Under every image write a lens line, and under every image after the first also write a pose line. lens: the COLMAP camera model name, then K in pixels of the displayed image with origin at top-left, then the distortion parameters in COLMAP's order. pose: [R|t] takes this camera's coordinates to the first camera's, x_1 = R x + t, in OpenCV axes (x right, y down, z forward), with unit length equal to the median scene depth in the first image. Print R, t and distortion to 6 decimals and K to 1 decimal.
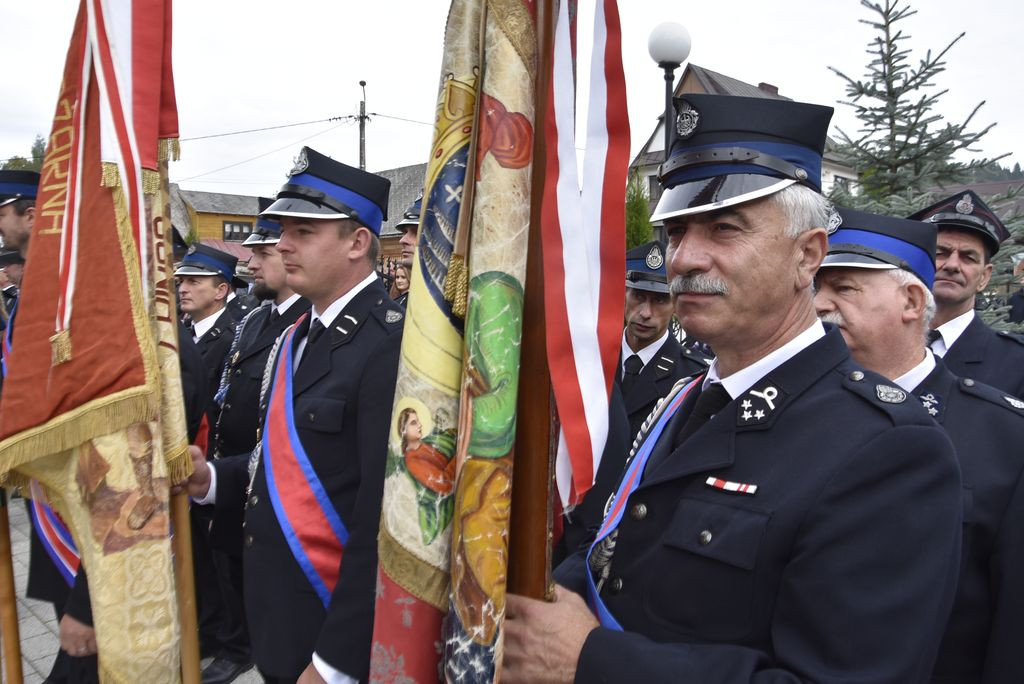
lens RADIAL K [[760.4, 0, 511.9], [0, 760.4, 341.6], [0, 0, 1]] dist [-0.145523, 0.105811]
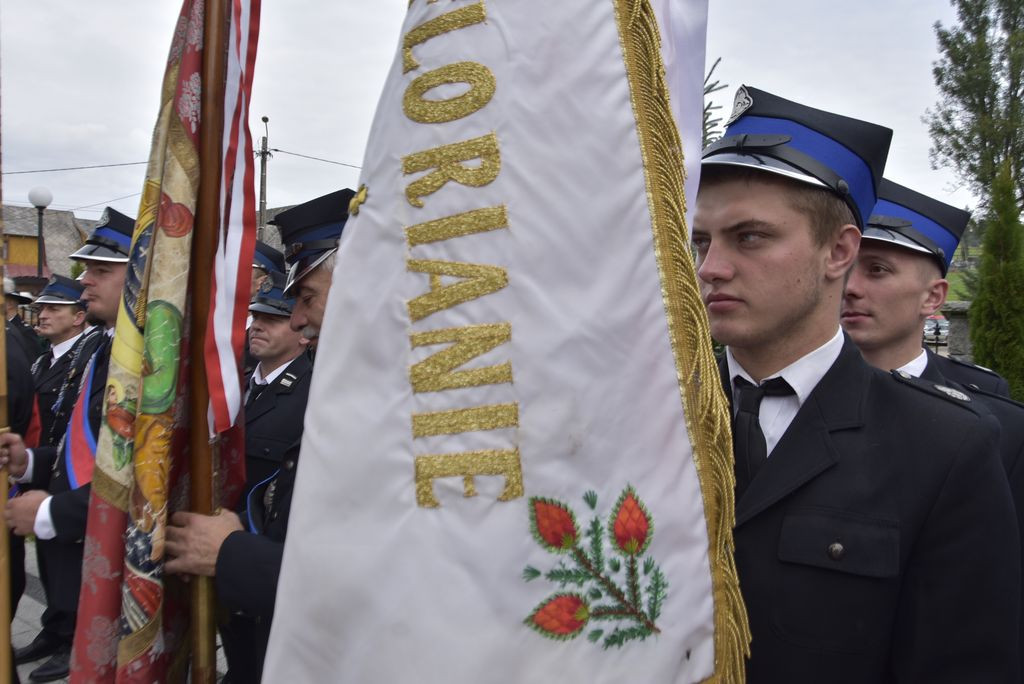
lens RADIAL K [[793.0, 0, 517.1], [0, 793.0, 338.9], [0, 0, 1]] dist [-0.169468, 0.118887]
pose [[0.995881, 0.017829, 0.088901, 0.580258], [-0.012665, 0.998218, -0.058310, 0.075282], [-0.089782, 0.056943, 0.994332, -0.691019]]
